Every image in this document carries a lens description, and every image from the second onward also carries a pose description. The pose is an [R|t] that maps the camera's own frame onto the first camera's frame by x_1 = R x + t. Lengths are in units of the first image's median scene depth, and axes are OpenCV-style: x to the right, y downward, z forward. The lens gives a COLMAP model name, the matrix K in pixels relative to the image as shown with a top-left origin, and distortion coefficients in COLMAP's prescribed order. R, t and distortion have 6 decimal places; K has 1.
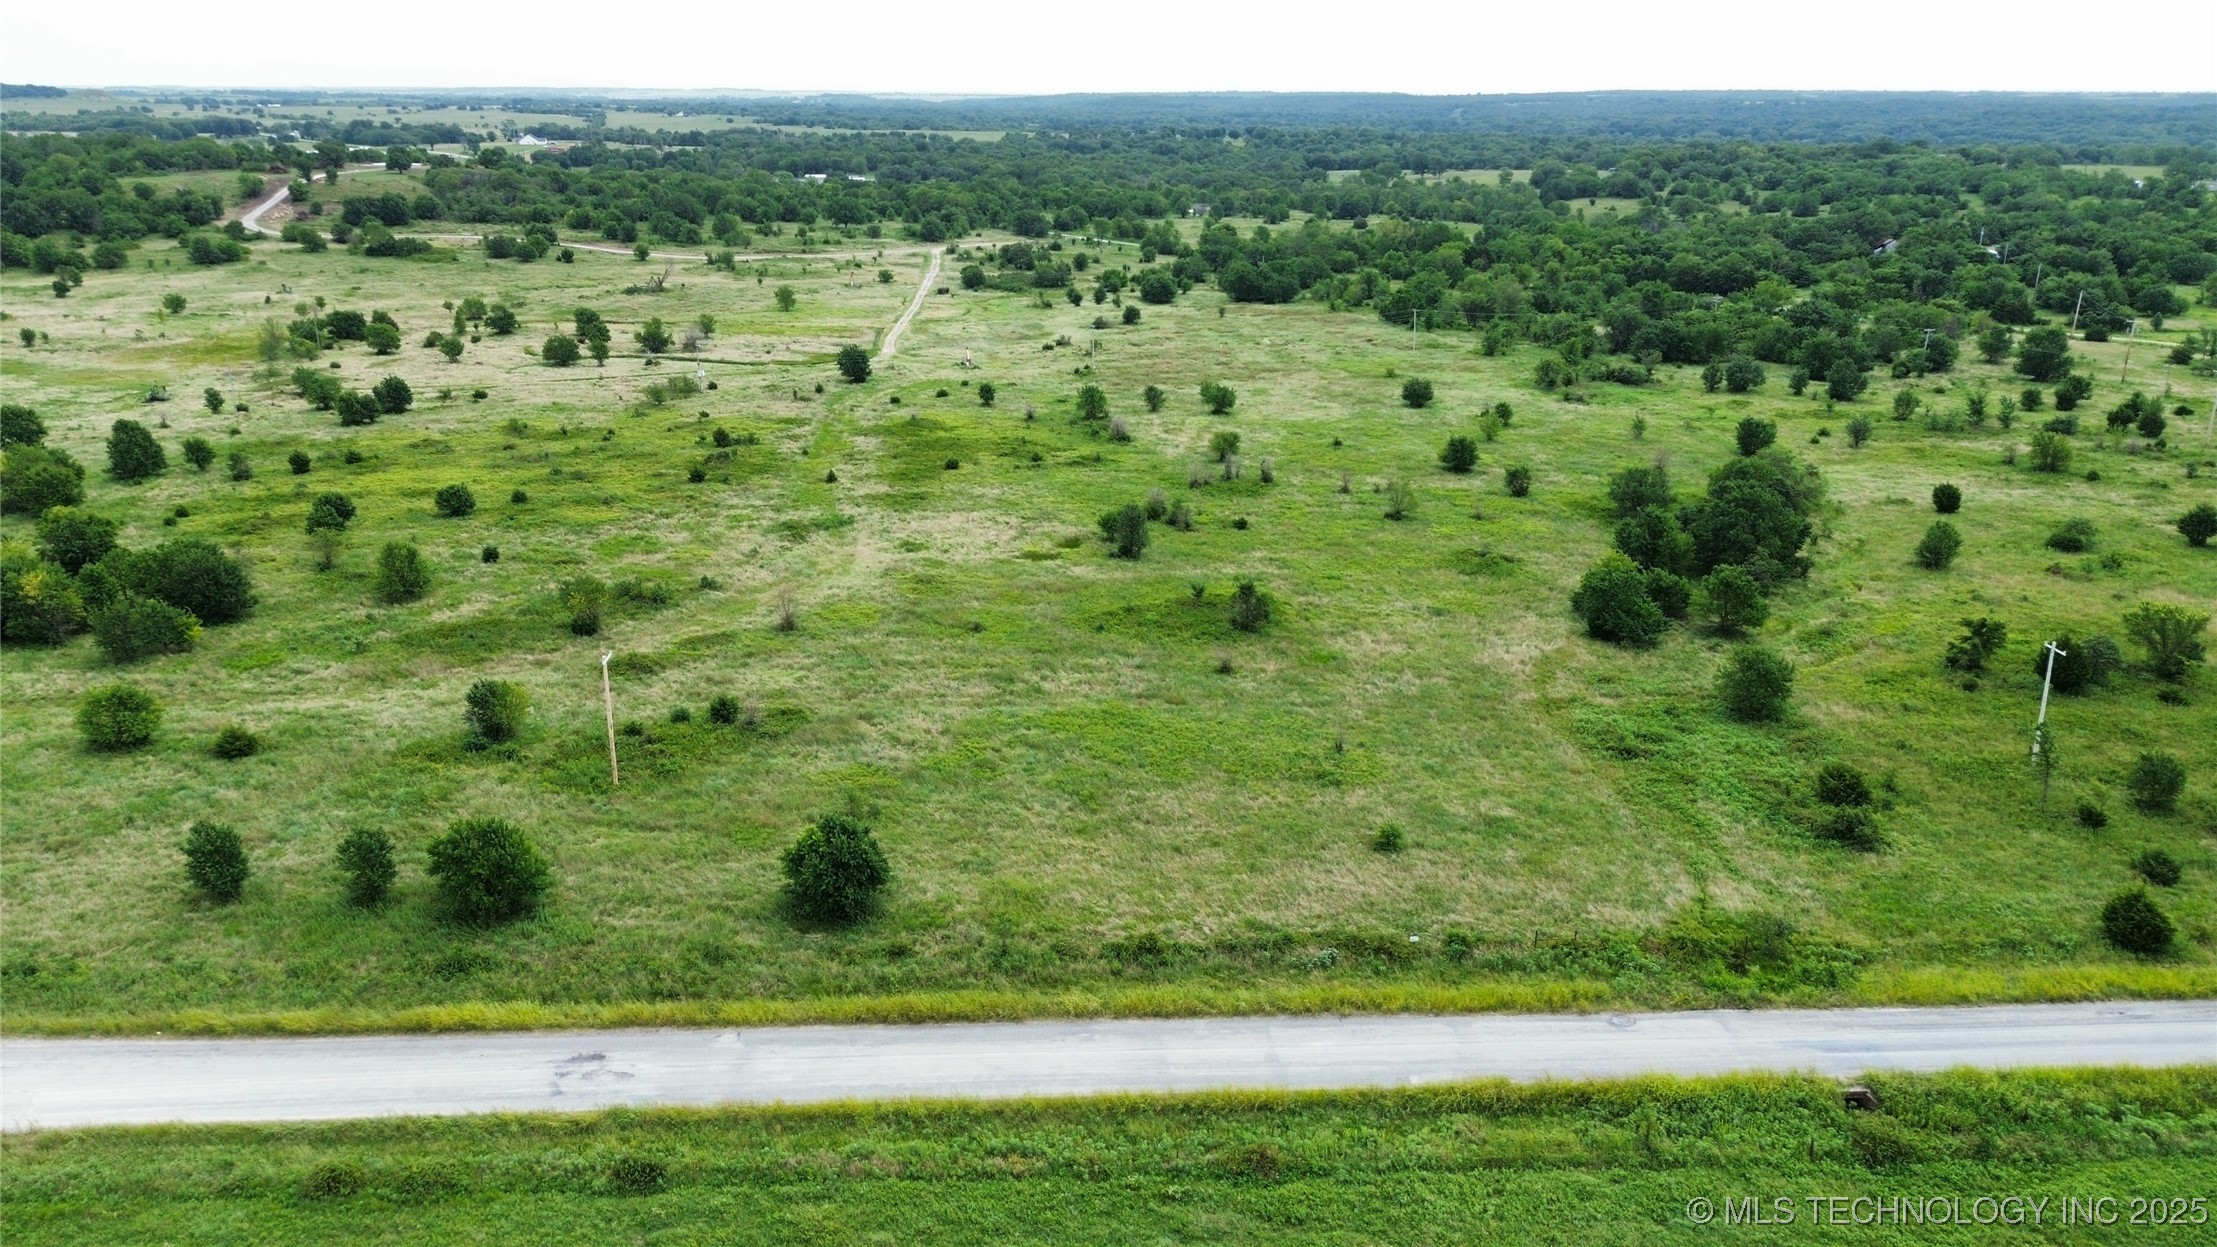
lens RADIAL K [[1559.0, 0, 1108.5], [0, 1559.0, 623.5], [0, 0, 1]] dist [0.055372, -0.059096]
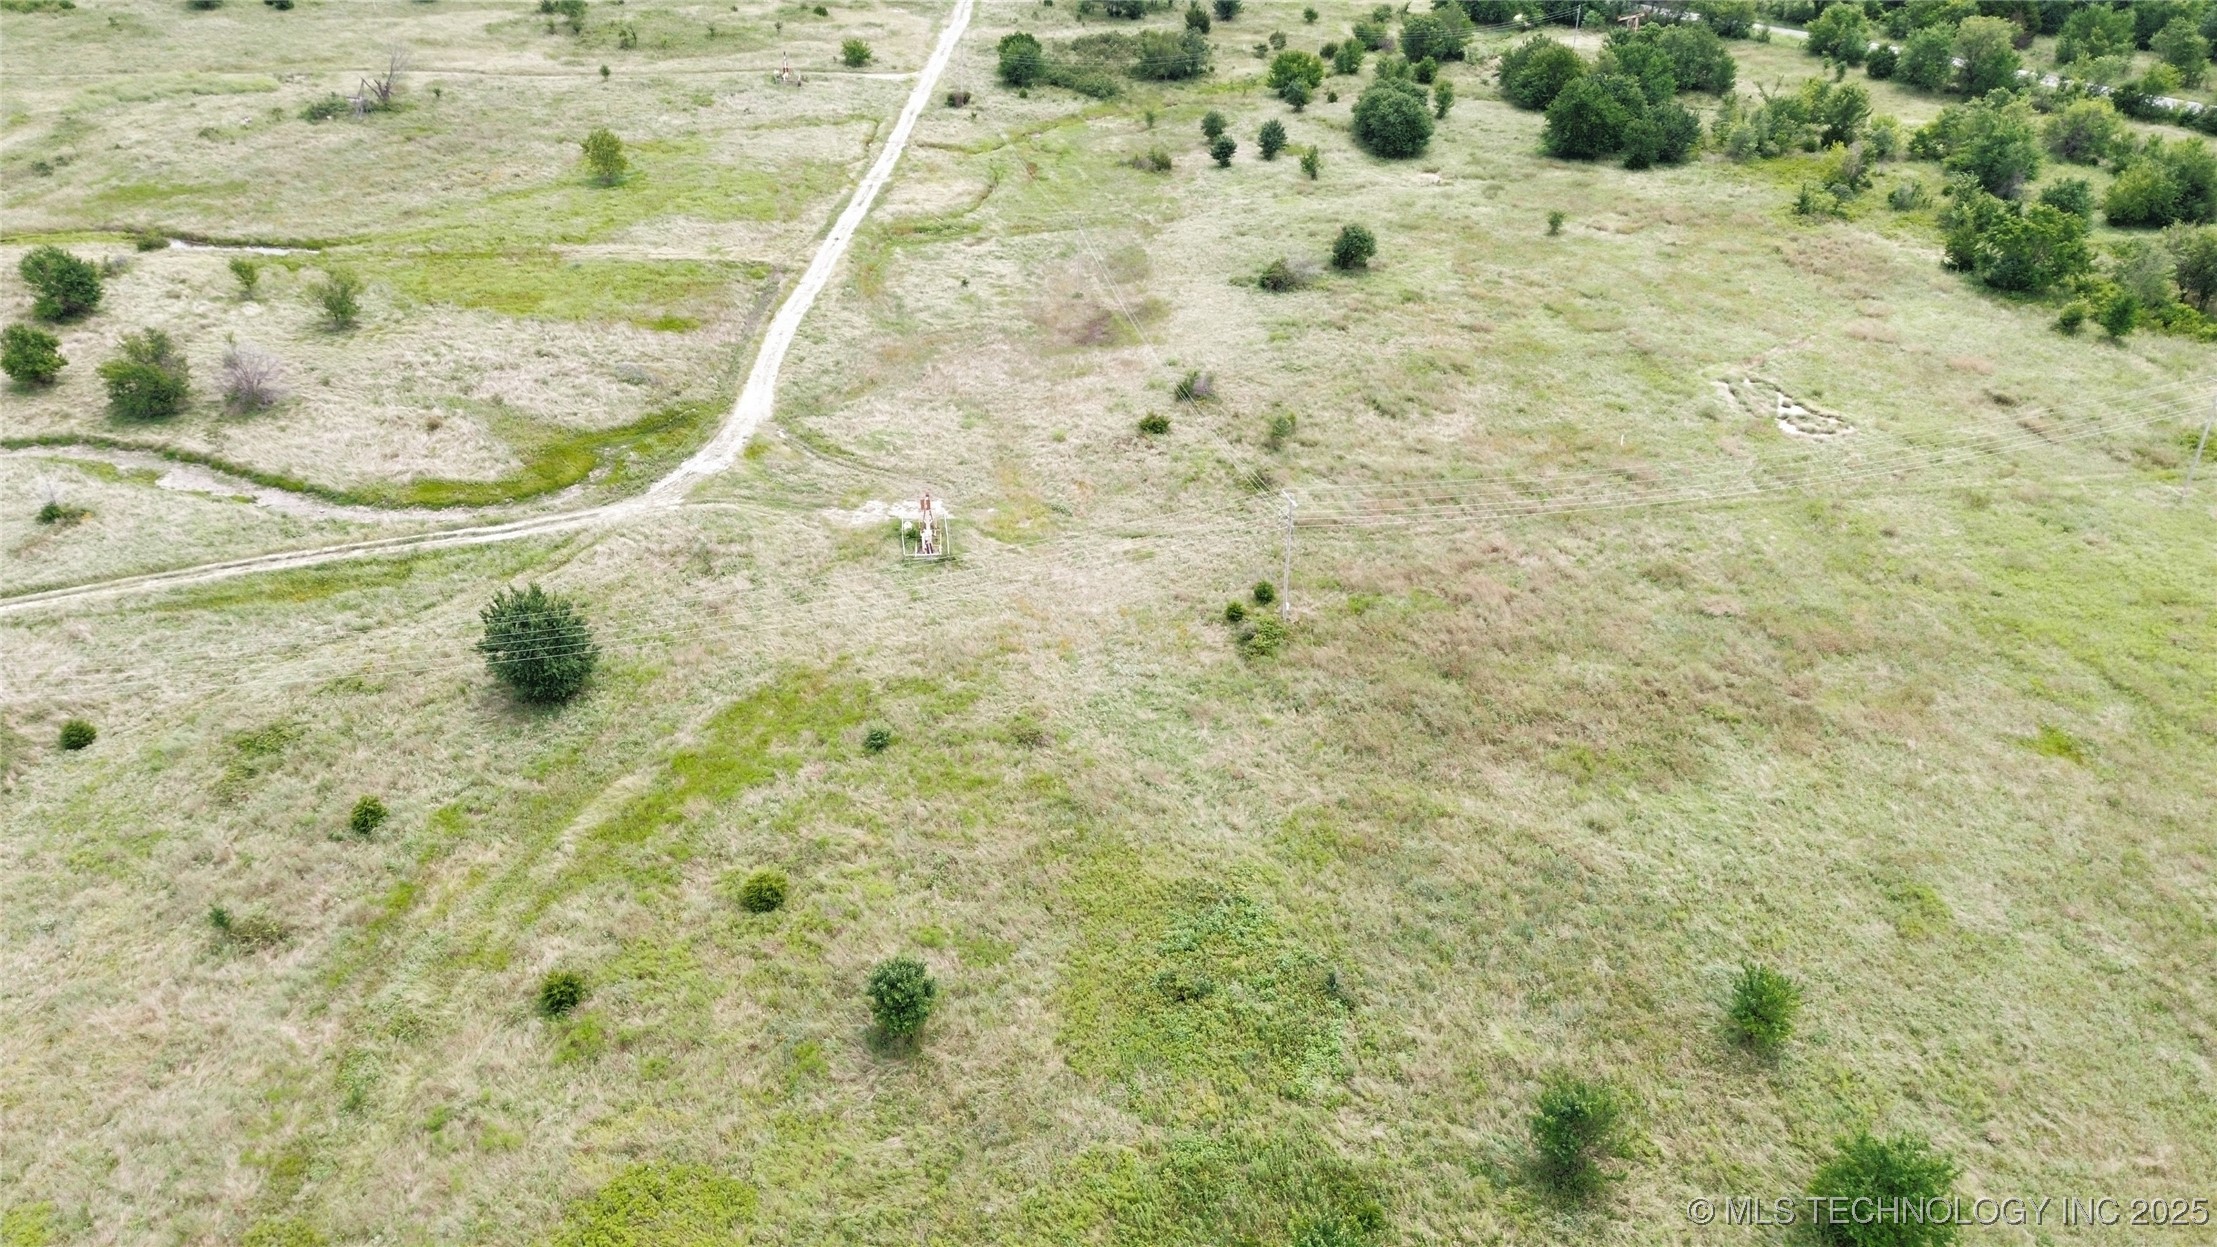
lens RADIAL K [[1559.0, 0, 1108.5], [0, 1559.0, 623.5], [0, 0, 1]] dist [0.055372, -0.059096]
pose [[0.997204, 0.040190, -0.062995, -0.029960], [-0.024660, 0.972812, 0.230279, -0.271676], [0.070537, -0.228082, 0.971084, 0.771913]]
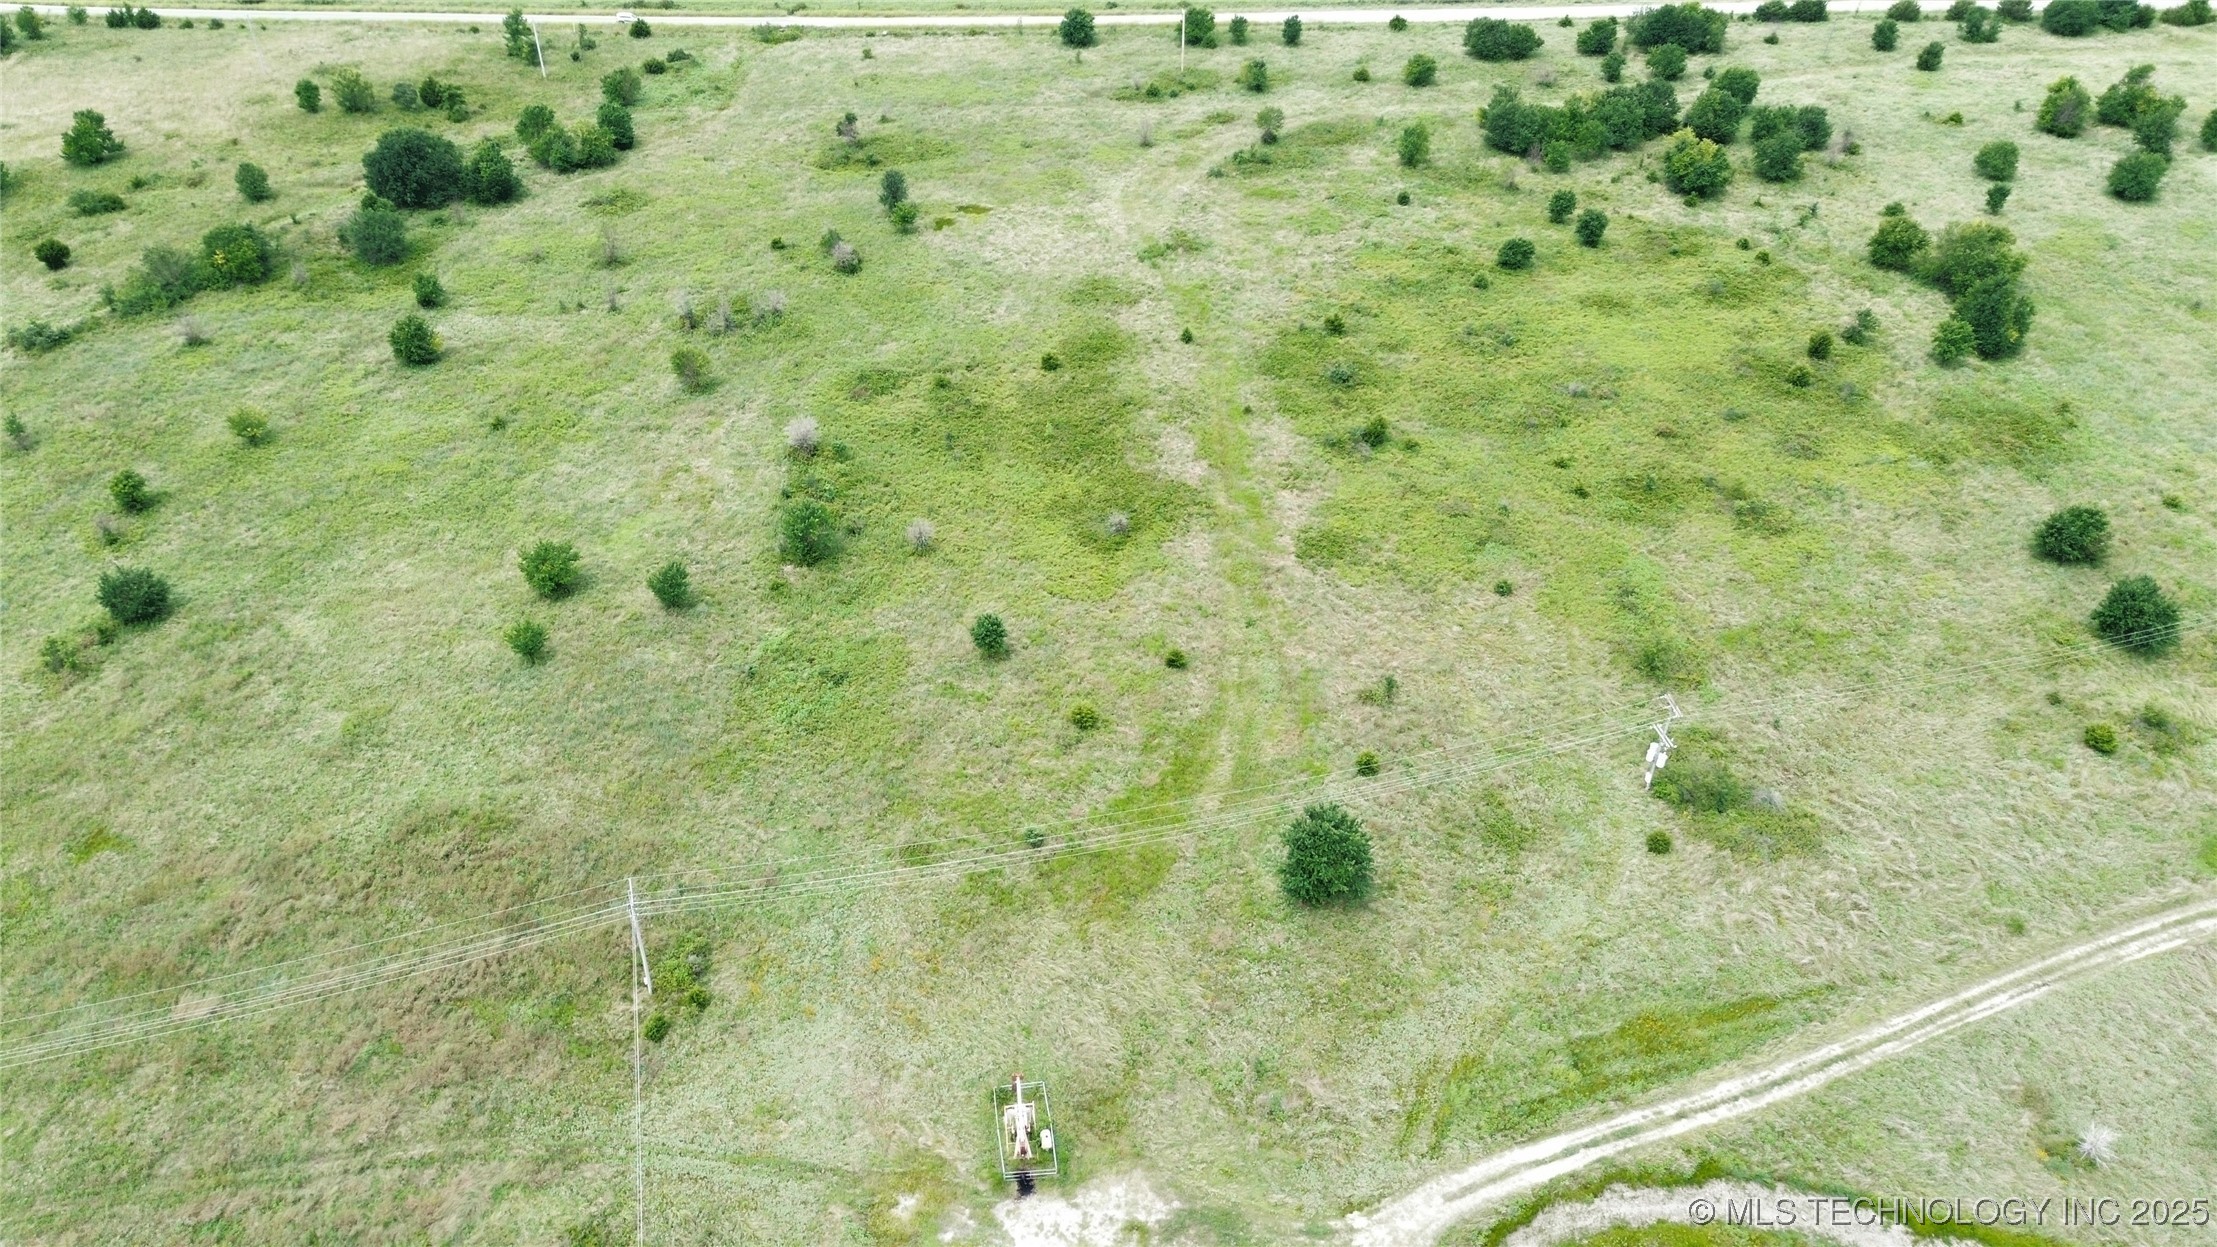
lens RADIAL K [[1559.0, 0, 1108.5], [0, 1559.0, 623.5], [0, 0, 1]] dist [0.055372, -0.059096]
pose [[-0.998597, -0.047537, 0.023322, -0.127416], [-0.009476, 0.593785, 0.804568, -0.549403], [-0.052095, 0.803219, -0.593402, 1.297109]]
